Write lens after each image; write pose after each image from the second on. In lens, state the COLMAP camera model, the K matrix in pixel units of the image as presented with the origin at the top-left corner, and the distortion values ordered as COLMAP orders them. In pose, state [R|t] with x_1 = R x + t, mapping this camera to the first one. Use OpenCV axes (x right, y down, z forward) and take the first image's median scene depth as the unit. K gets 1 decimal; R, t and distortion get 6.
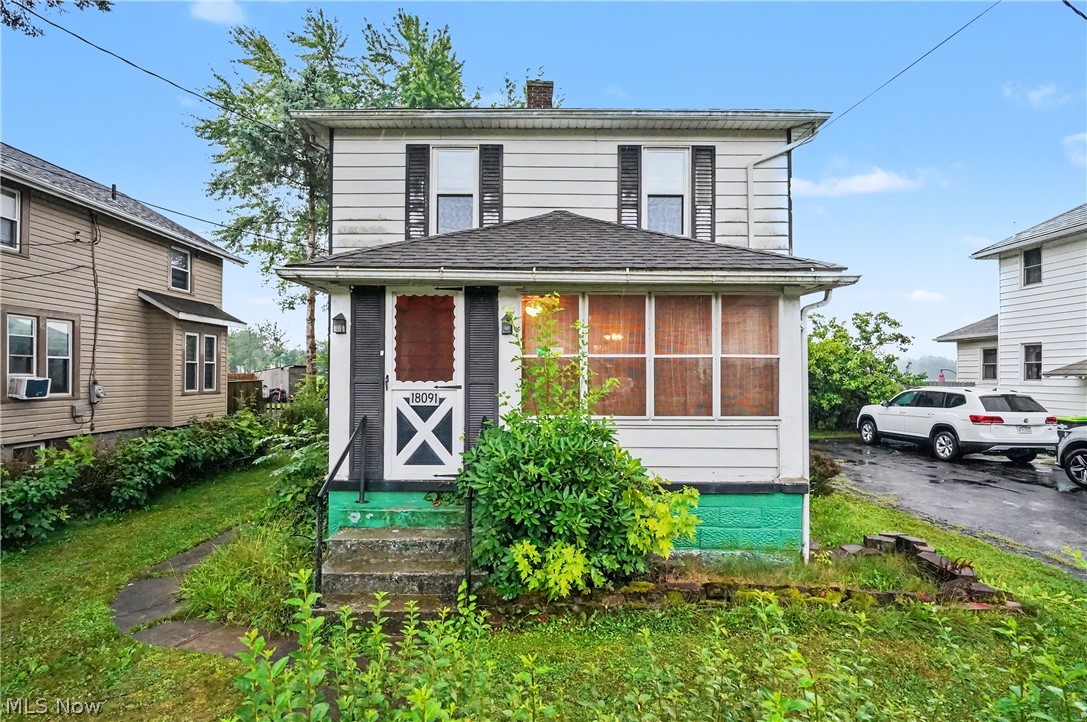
lens RADIAL K [[425.2, 0, 543.2], [0, 425.2, 370.6], [0, 0, 1]] dist [-0.003842, -0.000195]
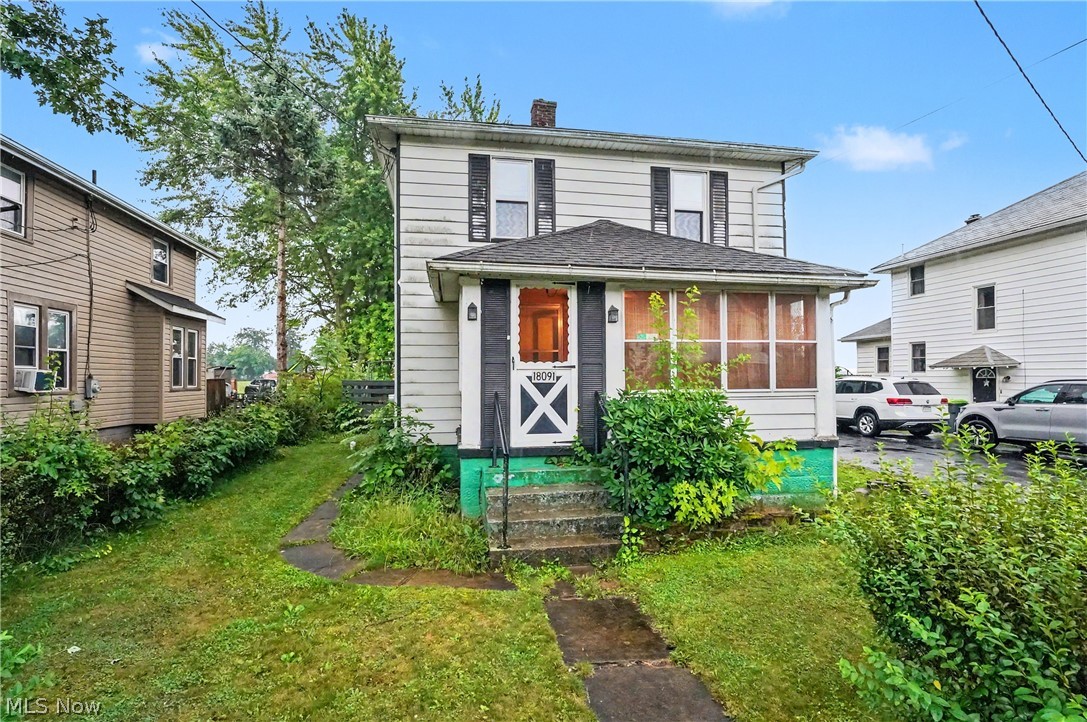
lens RADIAL K [[403.8, 0, 543.0], [0, 403.8, 368.6], [0, 0, 1]] dist [-0.002107, -0.000126]
pose [[0.990711, -0.005288, 0.135883, -0.274464], [0.005822, 0.999977, -0.003533, 0.030018], [-0.135861, 0.004291, 0.990719, -0.062157]]
